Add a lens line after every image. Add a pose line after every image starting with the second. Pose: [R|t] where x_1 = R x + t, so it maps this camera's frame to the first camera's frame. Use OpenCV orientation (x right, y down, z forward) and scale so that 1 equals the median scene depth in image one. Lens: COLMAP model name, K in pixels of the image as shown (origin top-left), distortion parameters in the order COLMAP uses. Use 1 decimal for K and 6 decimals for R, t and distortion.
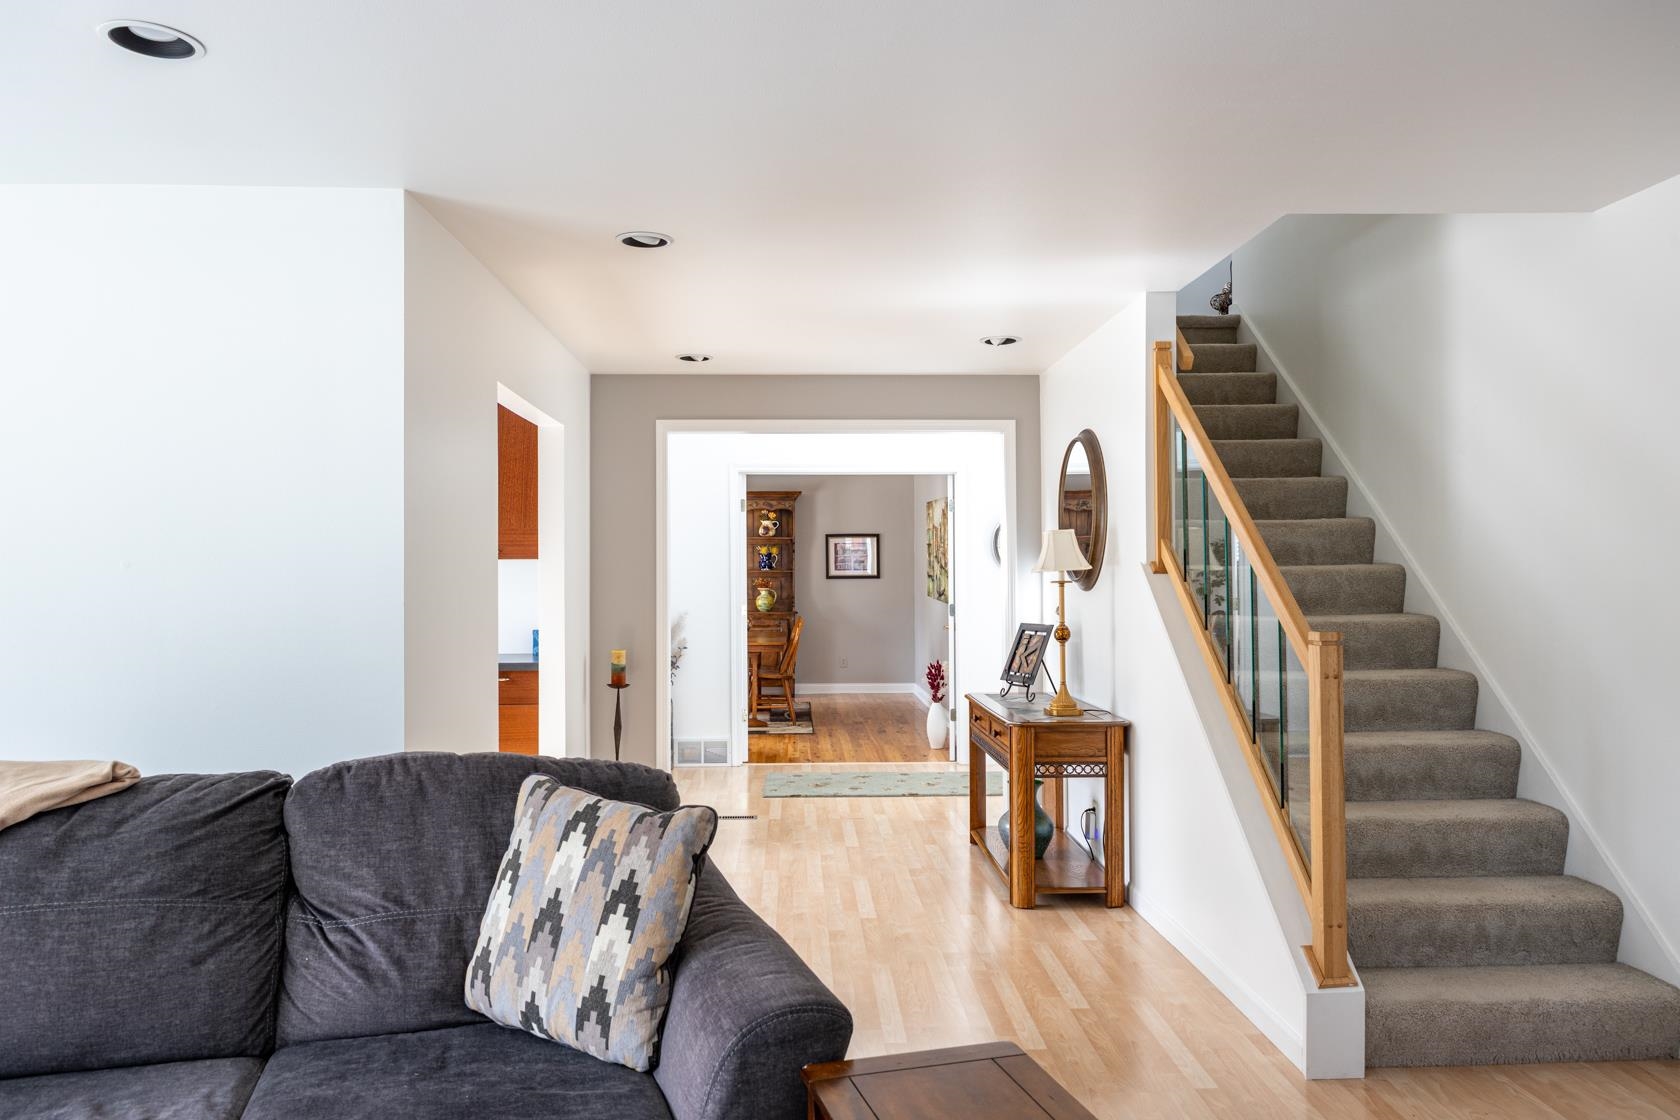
lens RADIAL K [[1207.2, 0, 839.9], [0, 1207.2, 566.3], [0, 0, 1]] dist [0.010353, 0.001437]
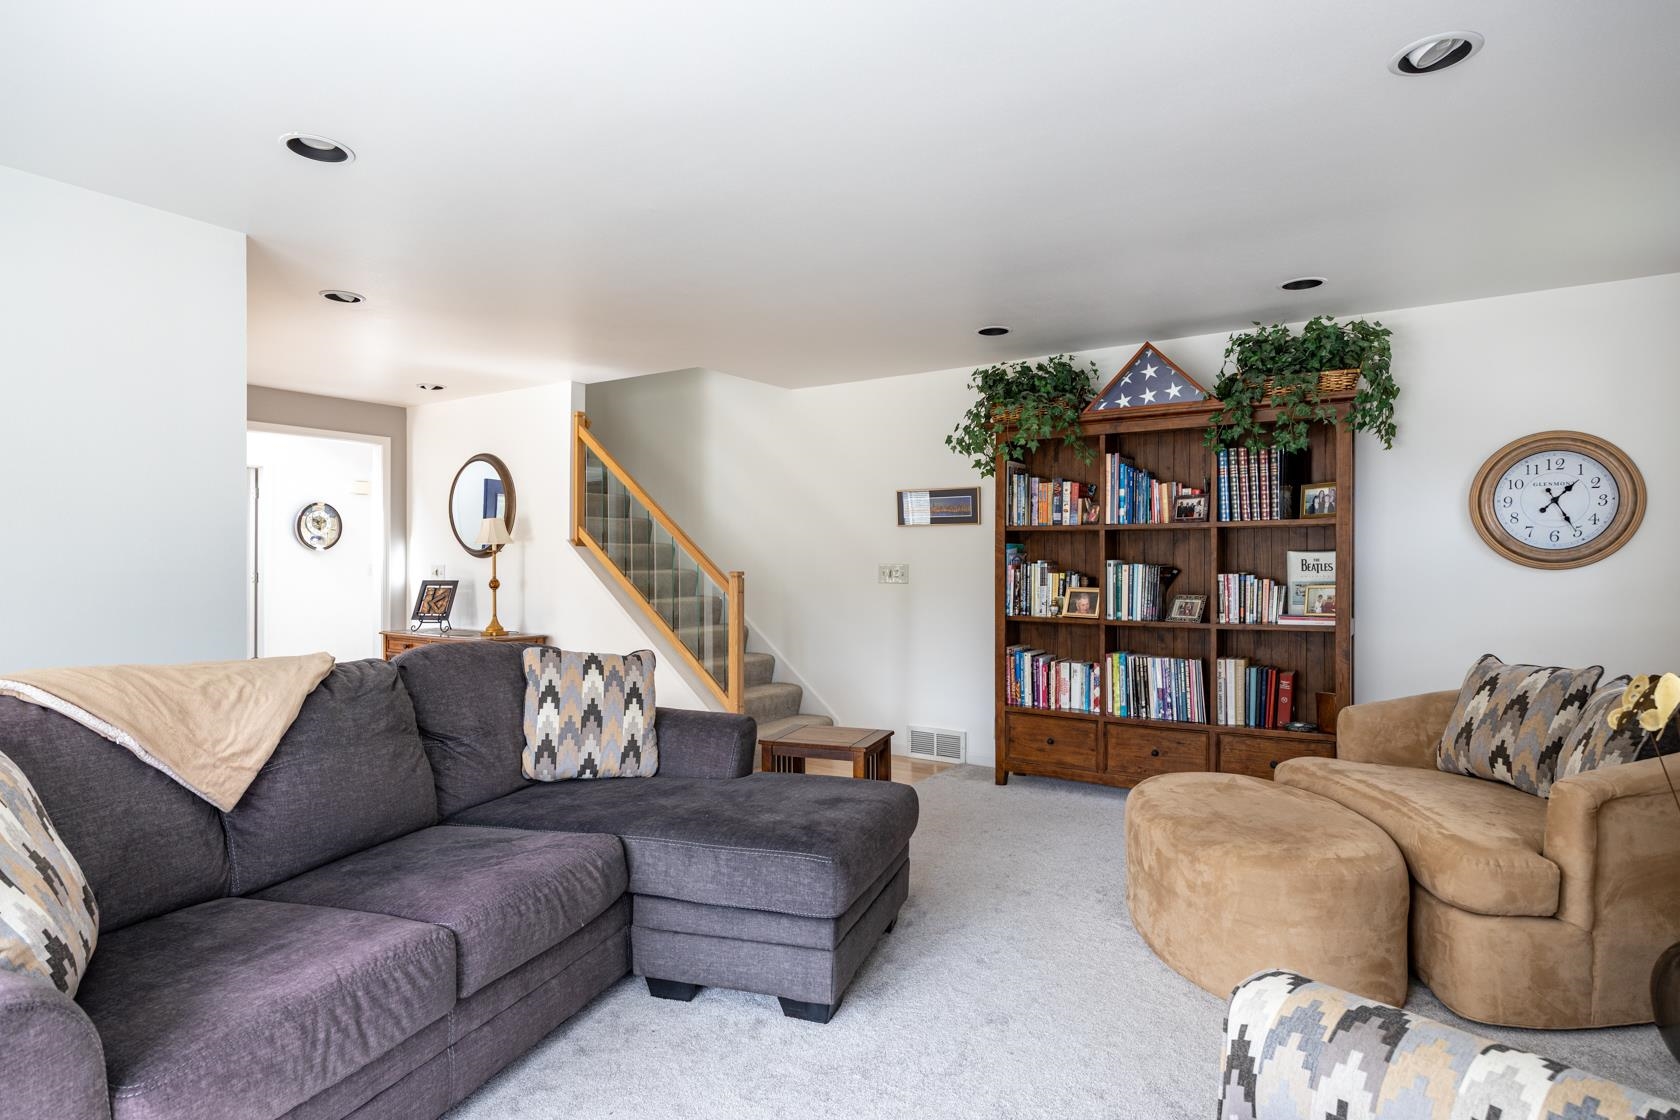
lens RADIAL K [[947.6, 0, 840.4], [0, 947.6, 558.0], [0, 0, 1]] dist [-0.000219, -0.000187]
pose [[0.578668, 0.005265, 0.815546, -1.247102], [-0.006820, 0.999975, -0.001617, 0.048220], [-0.815534, -0.004626, 0.578690, -0.176163]]
